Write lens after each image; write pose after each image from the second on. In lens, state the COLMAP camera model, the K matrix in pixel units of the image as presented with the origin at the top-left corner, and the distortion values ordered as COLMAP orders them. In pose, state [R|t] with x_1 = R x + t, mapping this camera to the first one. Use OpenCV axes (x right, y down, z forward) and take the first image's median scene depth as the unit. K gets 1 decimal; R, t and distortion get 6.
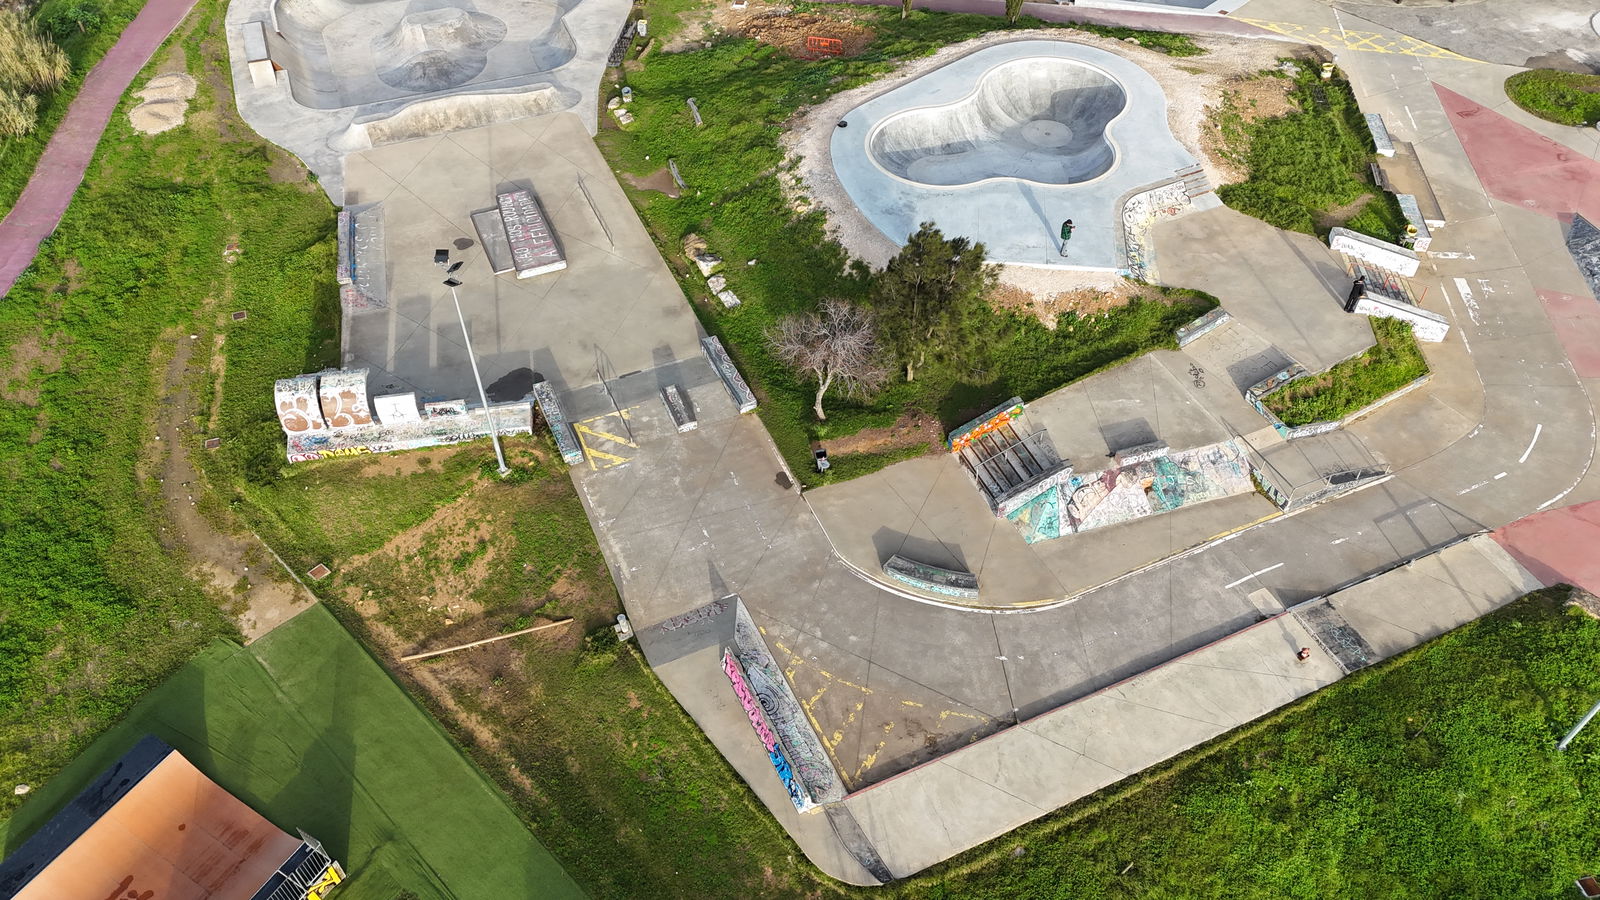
lens RADIAL K [[1173.2, 0, 800.0], [0, 1173.2, 450.0], [0, 0, 1]] dist [0.076092, -0.067129]
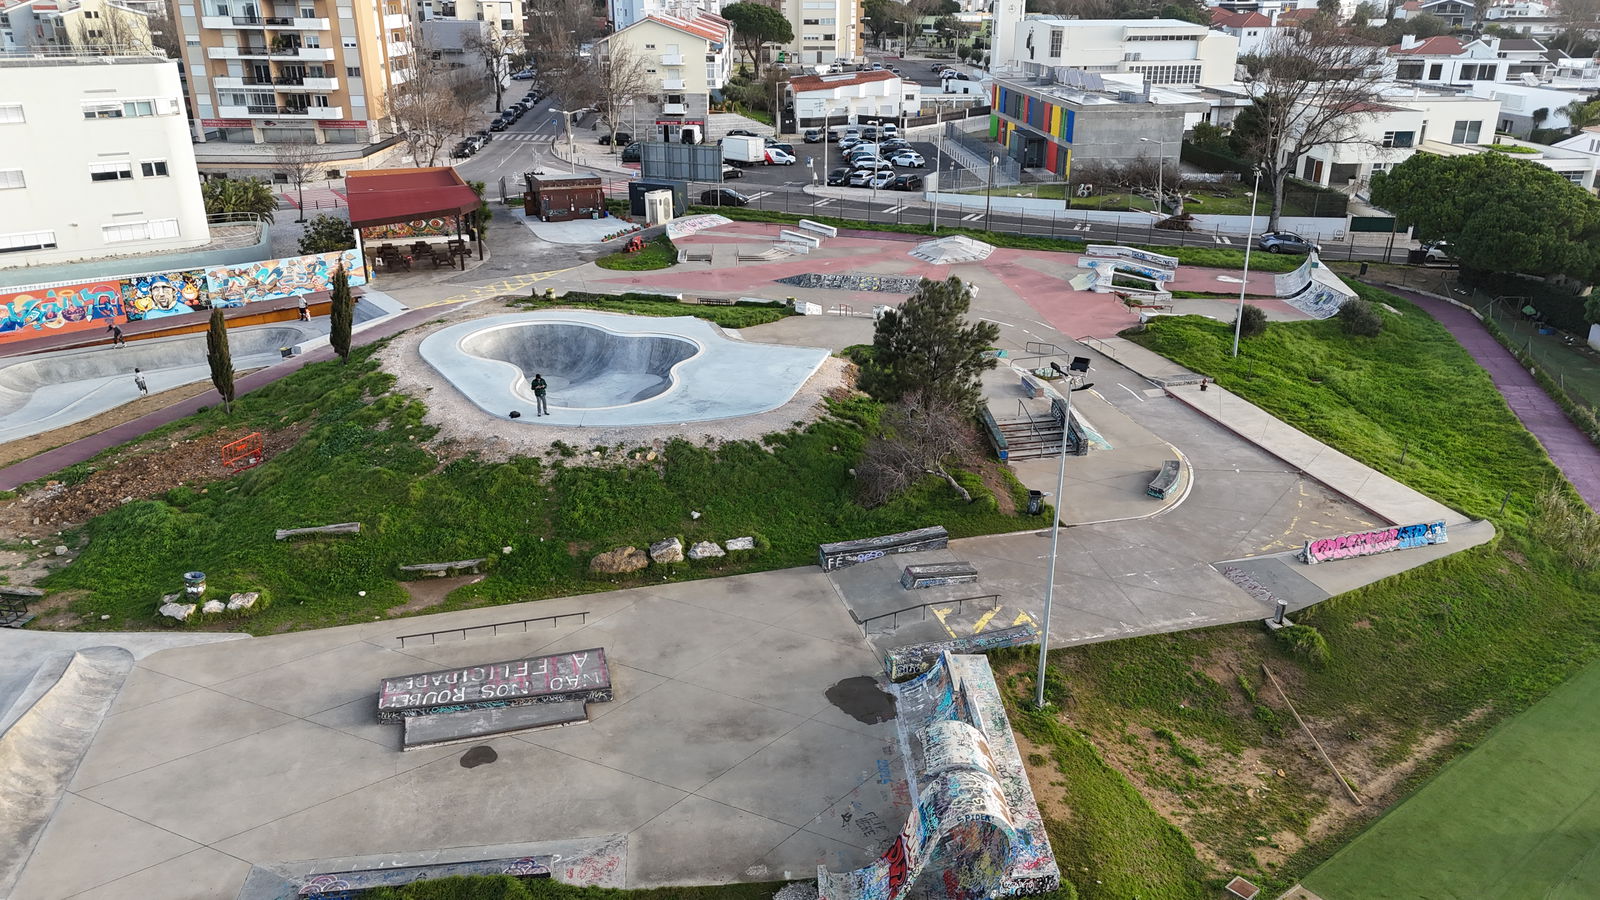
lens RADIAL K [[1173.2, 0, 800.0], [0, 1173.2, 450.0], [0, 0, 1]] dist [0.076092, -0.067129]
pose [[0.141616, -0.358066, 0.922894, -0.783088], [0.709501, 0.686852, 0.157615, -0.273814], [-0.690328, 0.632474, 0.351318, 0.650219]]
